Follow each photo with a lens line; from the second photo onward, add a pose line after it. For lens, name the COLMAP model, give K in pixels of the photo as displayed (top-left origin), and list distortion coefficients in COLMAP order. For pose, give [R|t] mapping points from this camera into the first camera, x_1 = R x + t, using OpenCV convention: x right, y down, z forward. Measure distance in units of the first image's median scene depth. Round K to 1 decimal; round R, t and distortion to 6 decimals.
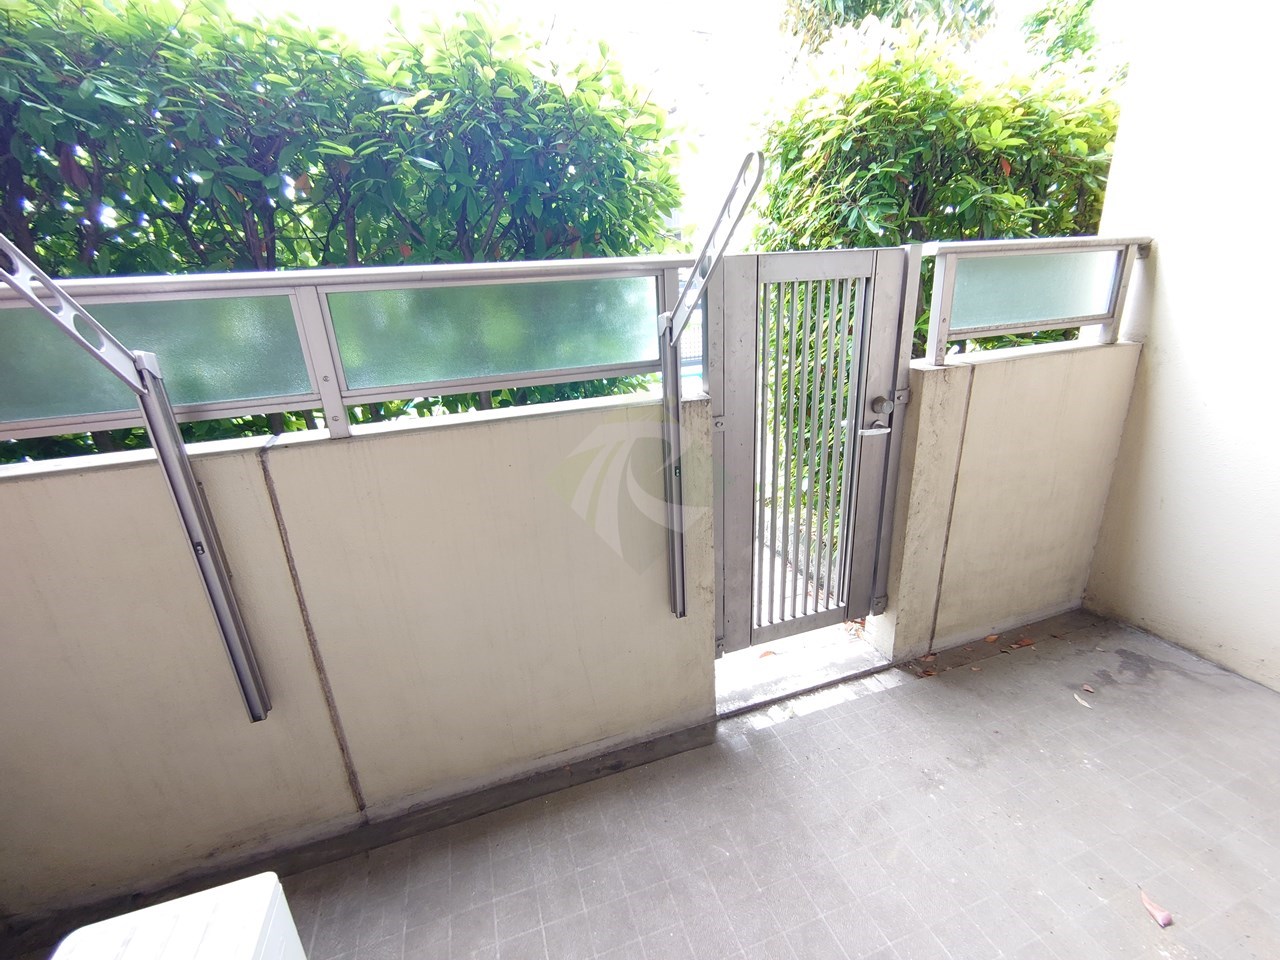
lens RADIAL K [[553.1, 0, 632.1], [0, 553.1, 473.3], [0, 0, 1]] dist [-0.003841, -0.000006]
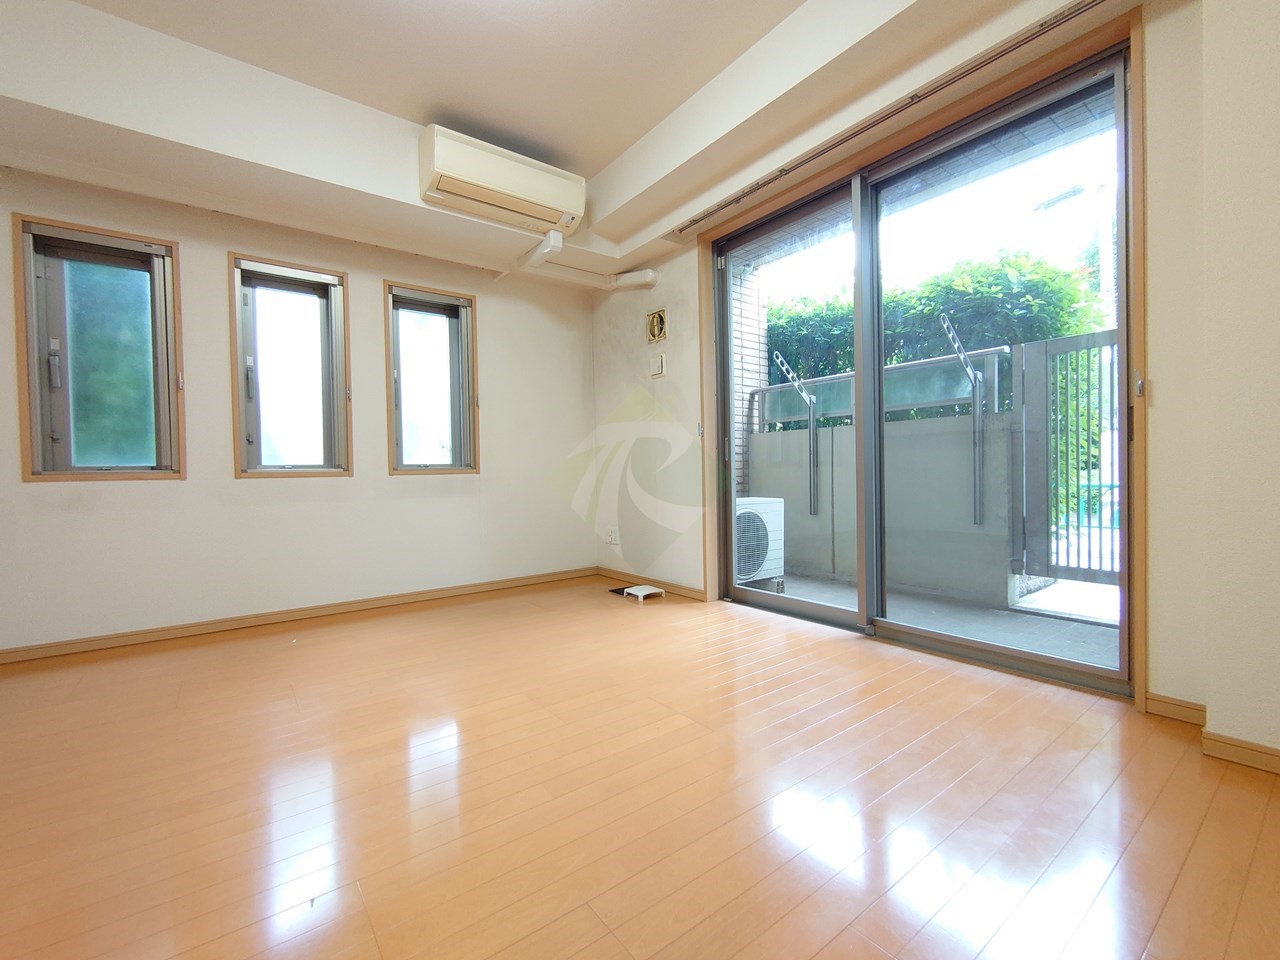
lens RADIAL K [[553.1, 0, 640.7], [0, 553.1, 485.0], [0, 0, 1]] dist [-0.003841, -0.000006]
pose [[0.319804, 0.063677, -0.945341, 1.467925], [-0.302582, 0.952357, -0.038213, 0.536556], [0.897869, 0.298264, 0.323836, -0.683349]]
